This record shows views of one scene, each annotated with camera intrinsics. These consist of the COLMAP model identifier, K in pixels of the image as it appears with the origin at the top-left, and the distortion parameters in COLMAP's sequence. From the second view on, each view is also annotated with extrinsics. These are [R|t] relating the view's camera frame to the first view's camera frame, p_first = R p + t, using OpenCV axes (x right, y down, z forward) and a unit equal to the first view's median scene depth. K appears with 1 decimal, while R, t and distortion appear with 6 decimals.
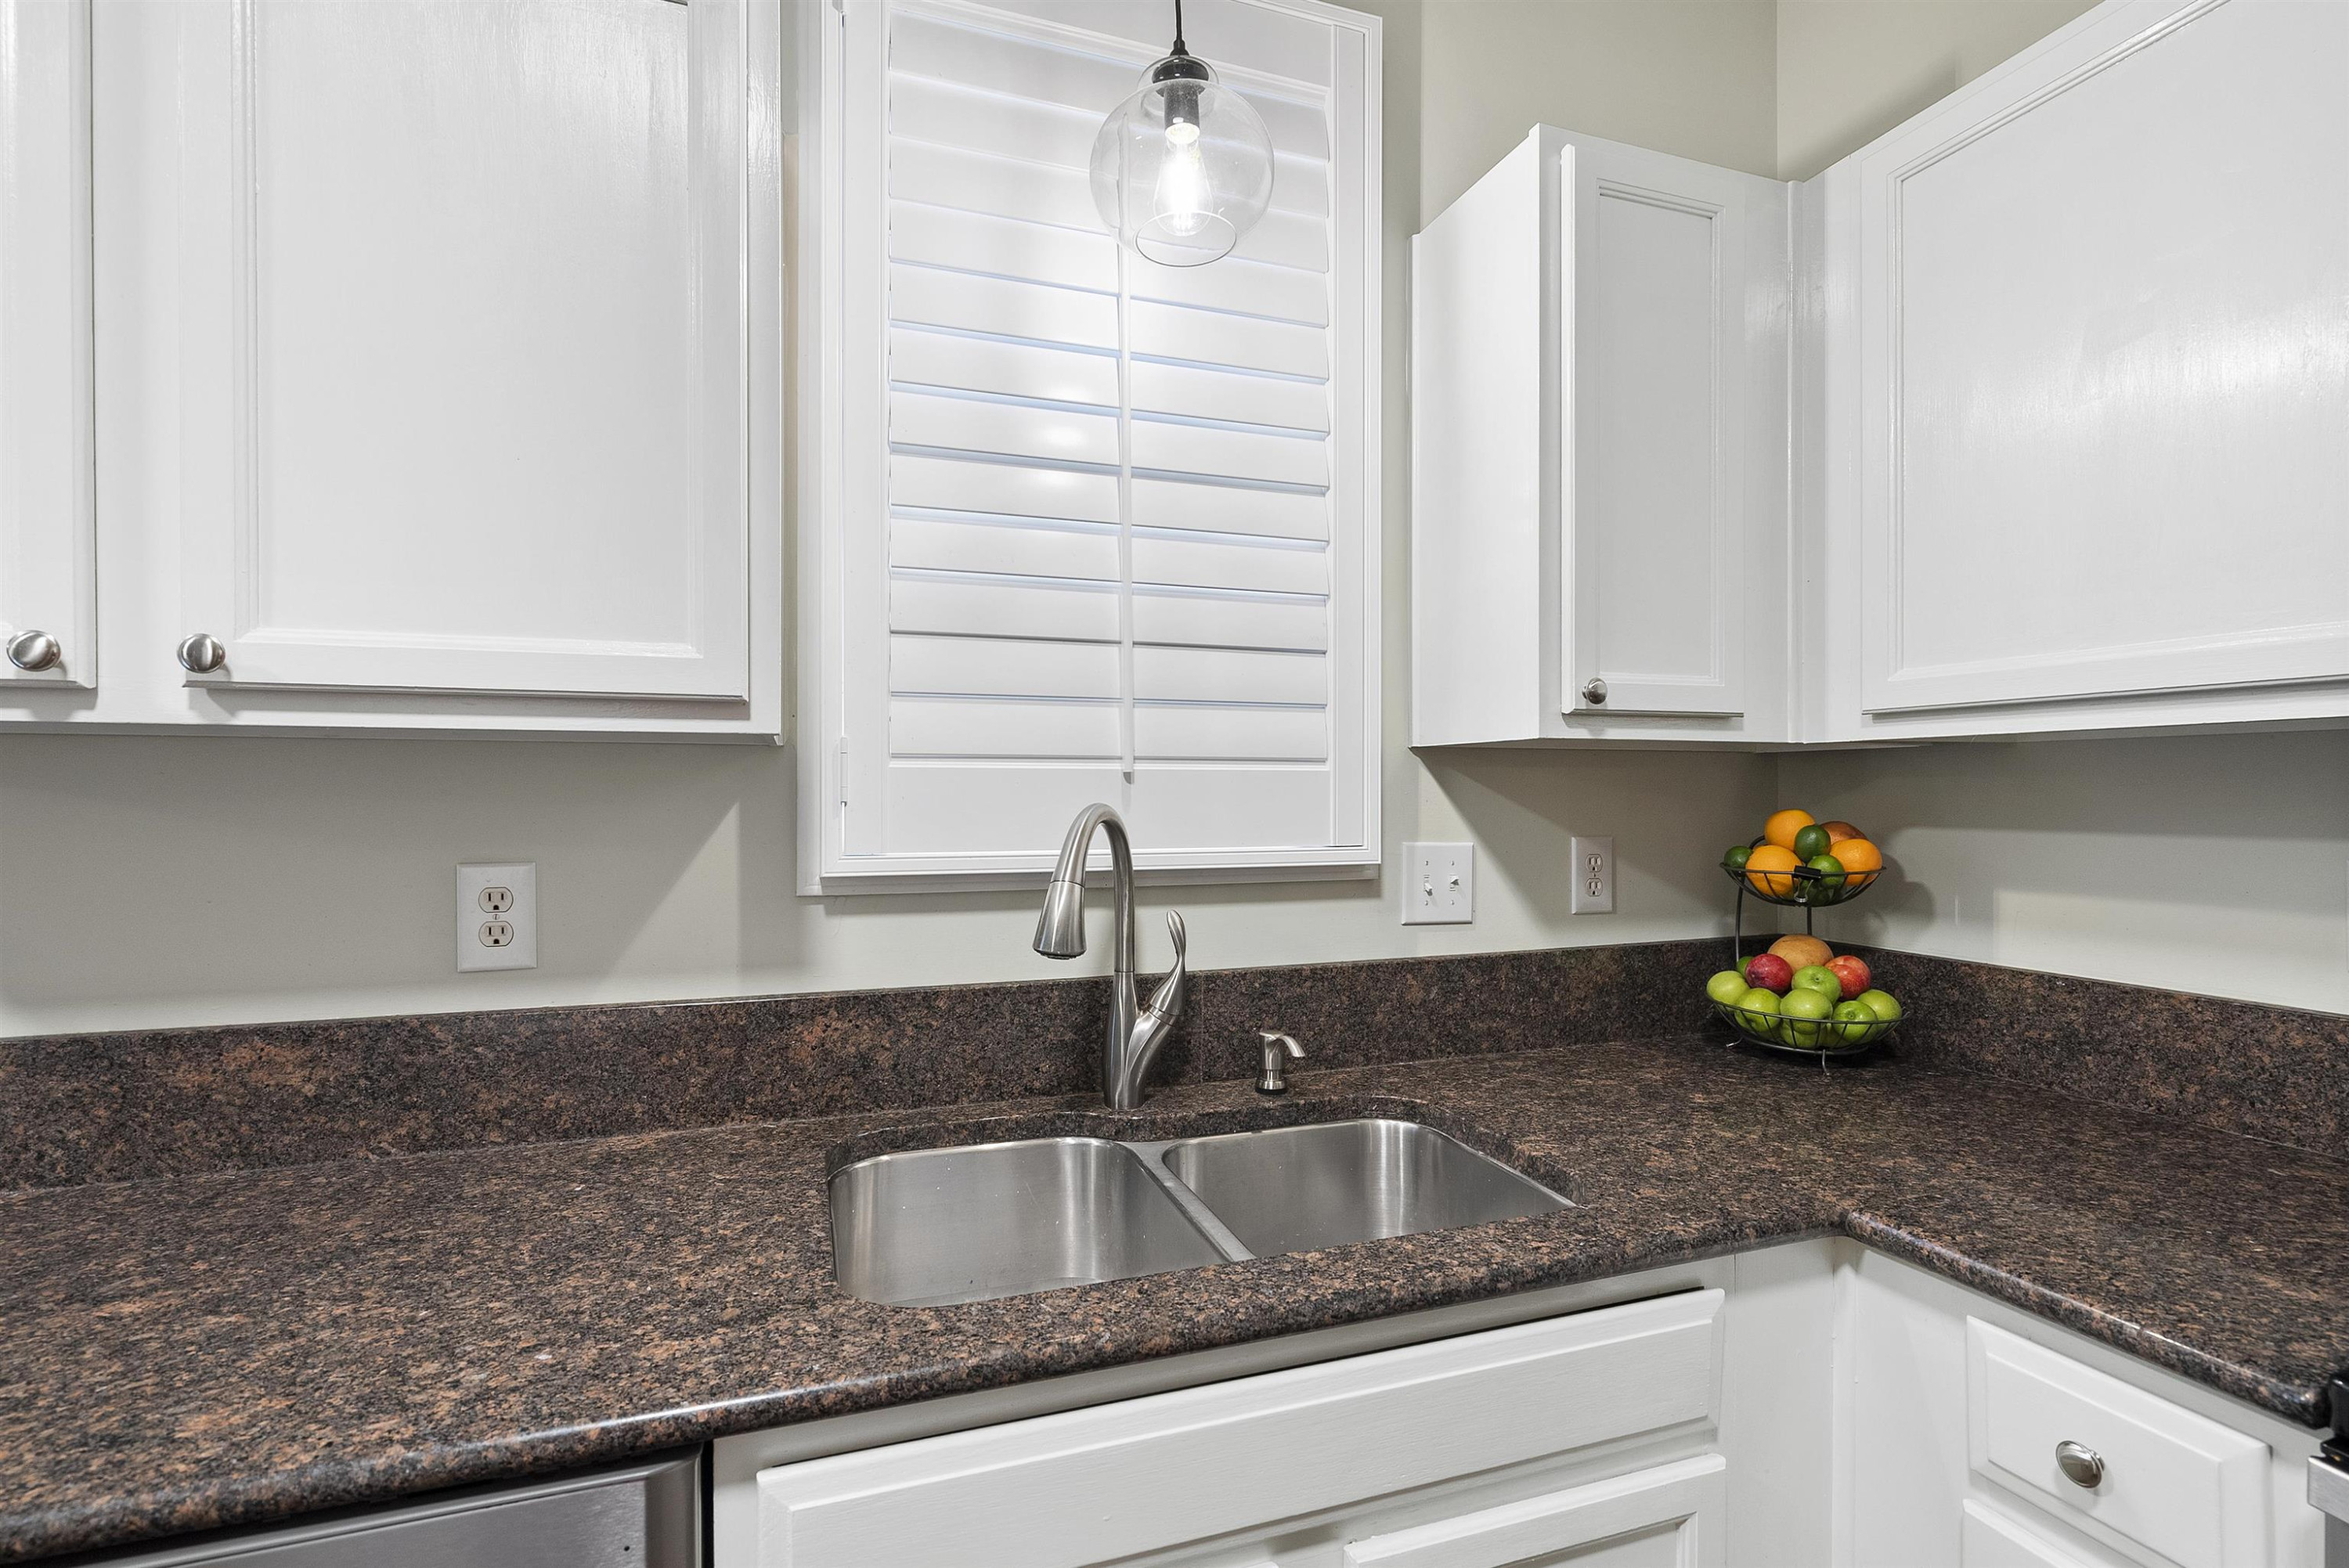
lens RADIAL K [[1079.4, 0, 1162.3], [0, 1079.4, 797.9], [0, 0, 1]] dist [-0.001794, 0.000160]
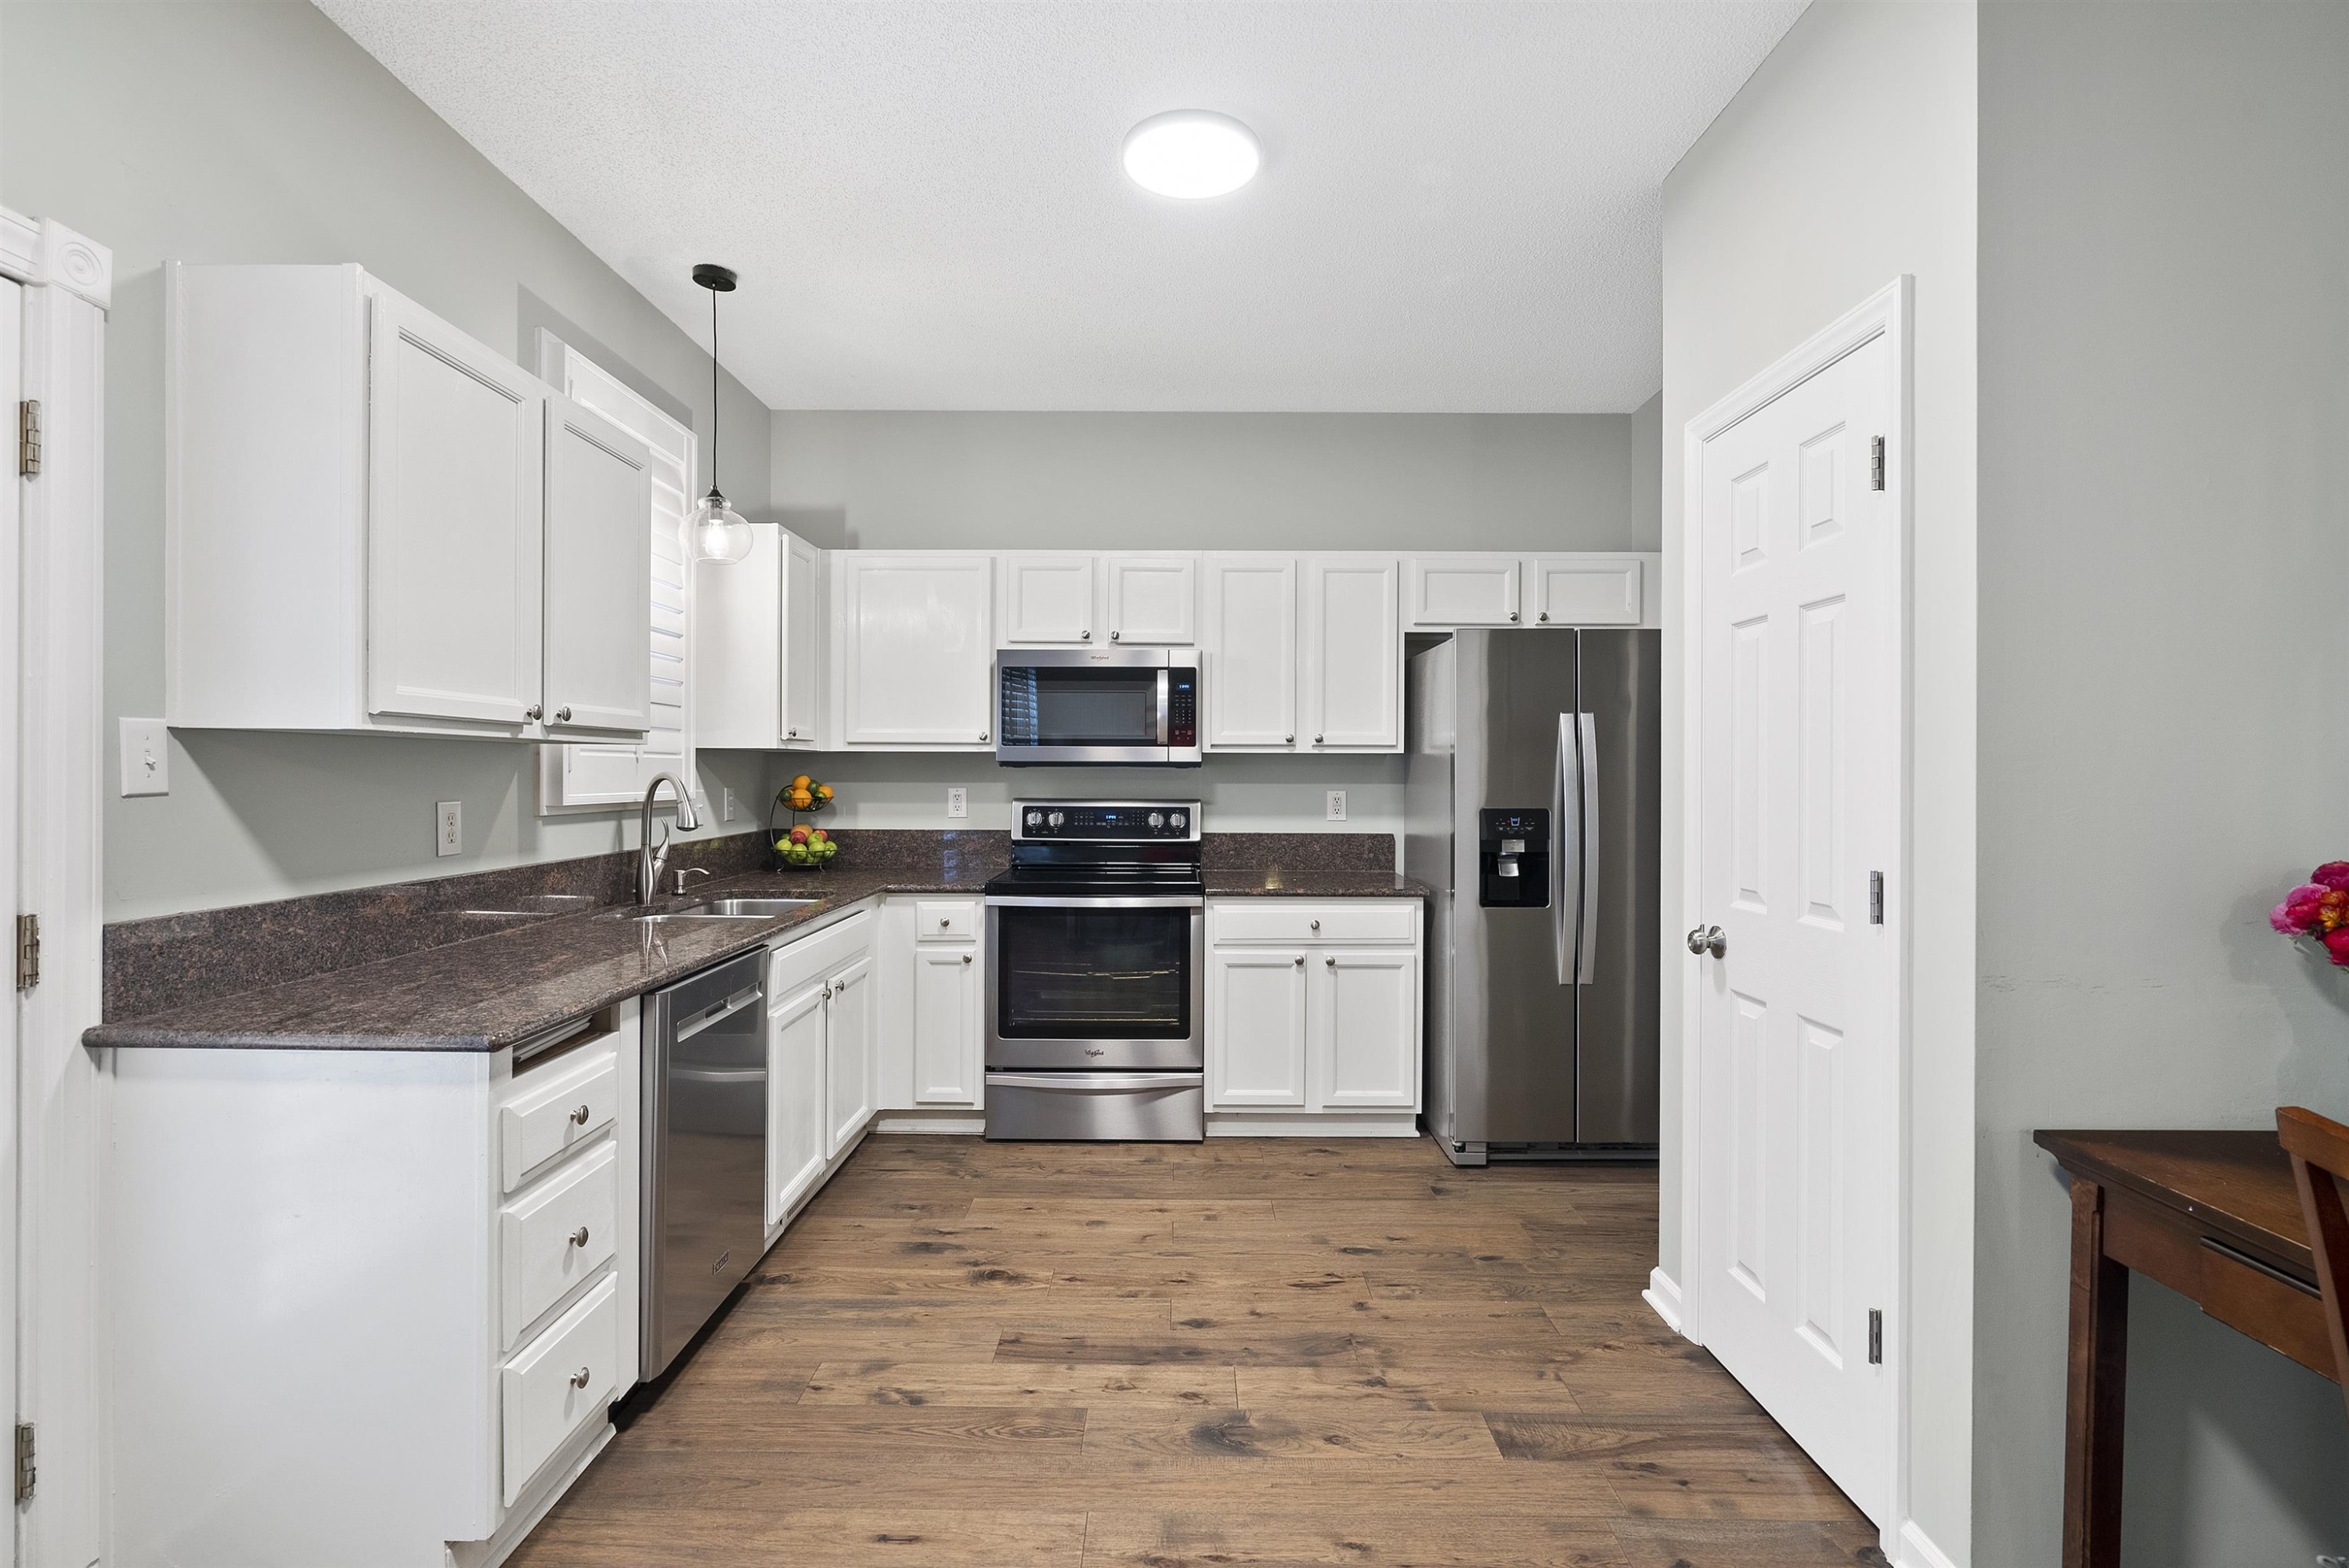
lens RADIAL K [[1079.4, 0, 1180.7], [0, 1079.4, 783.7], [0, 0, 1]] dist [-0.001794, 0.000160]
pose [[0.319088, -0.007571, 0.947695, -1.851902], [-0.001056, 0.999965, 0.008345, 0.009517], [-0.947724, -0.003663, 0.319069, -0.808939]]
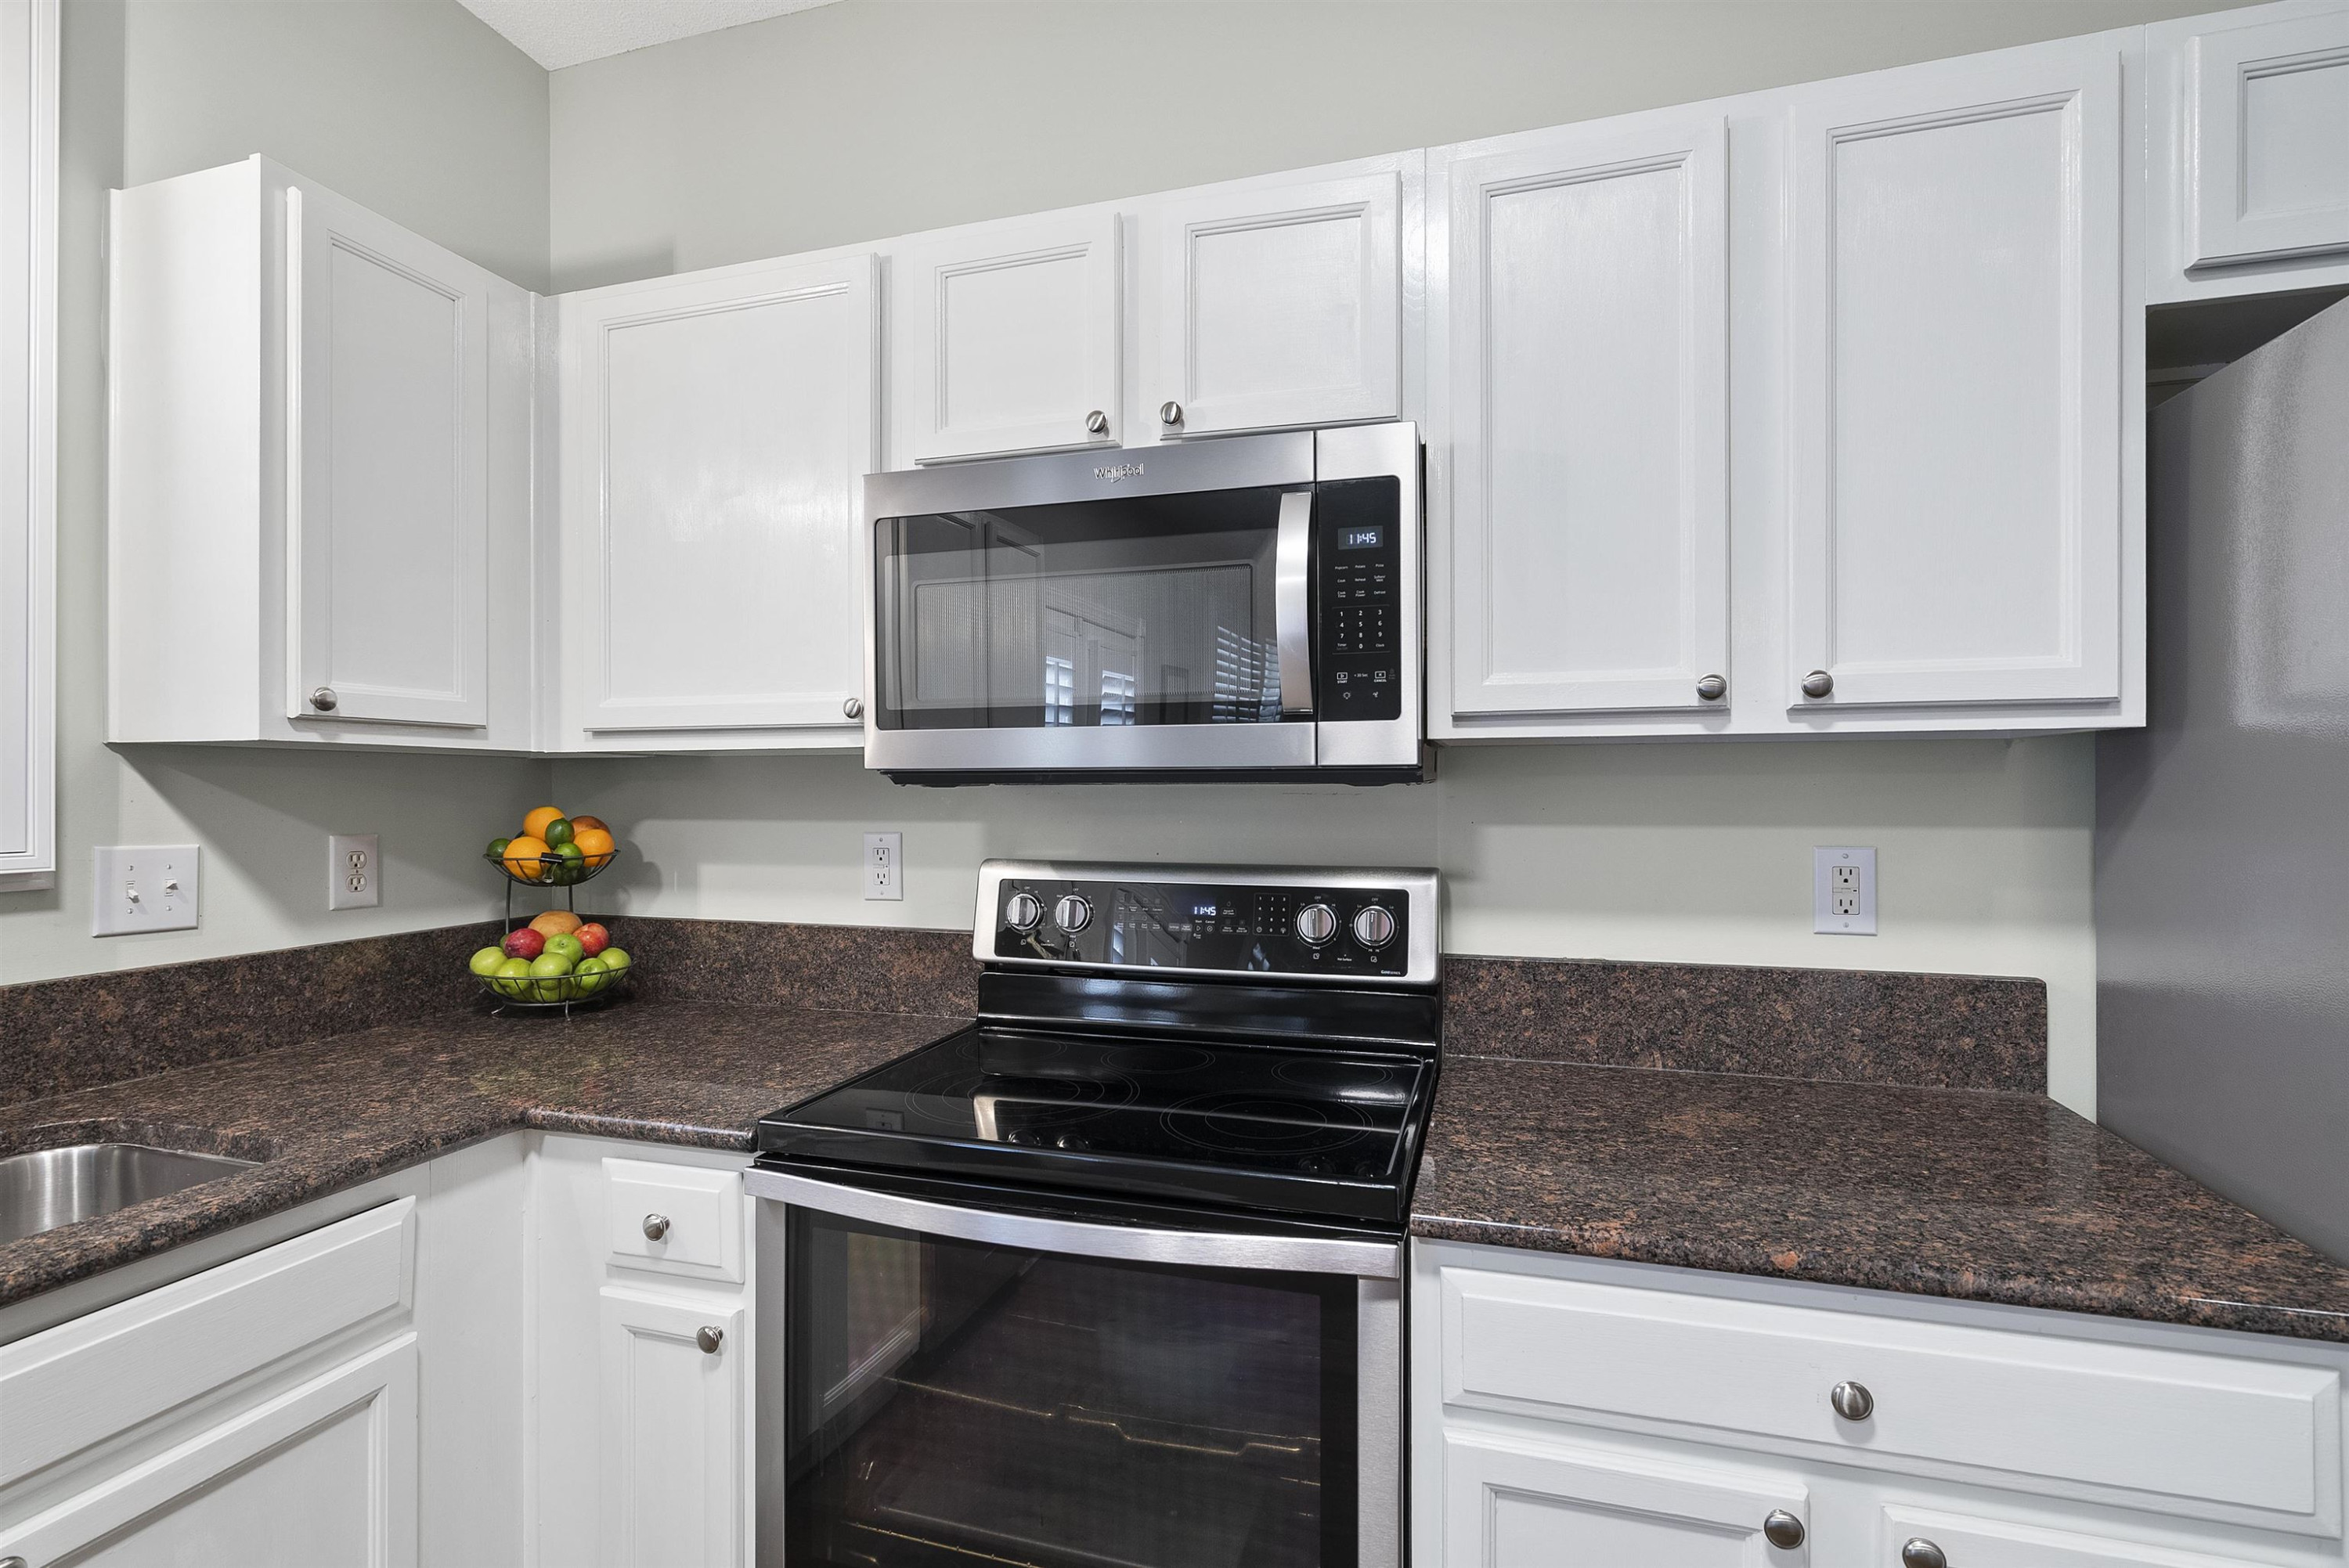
lens RADIAL K [[1079.4, 0, 1178.7], [0, 1079.4, 789.5], [0, 0, 1]] dist [-0.001794, 0.000160]
pose [[0.581971, 0.002845, 0.813205, 0.018288], [0.003277, 0.999978, -0.005843, 0.001457], [-0.813203, 0.006065, 0.581948, -0.317610]]
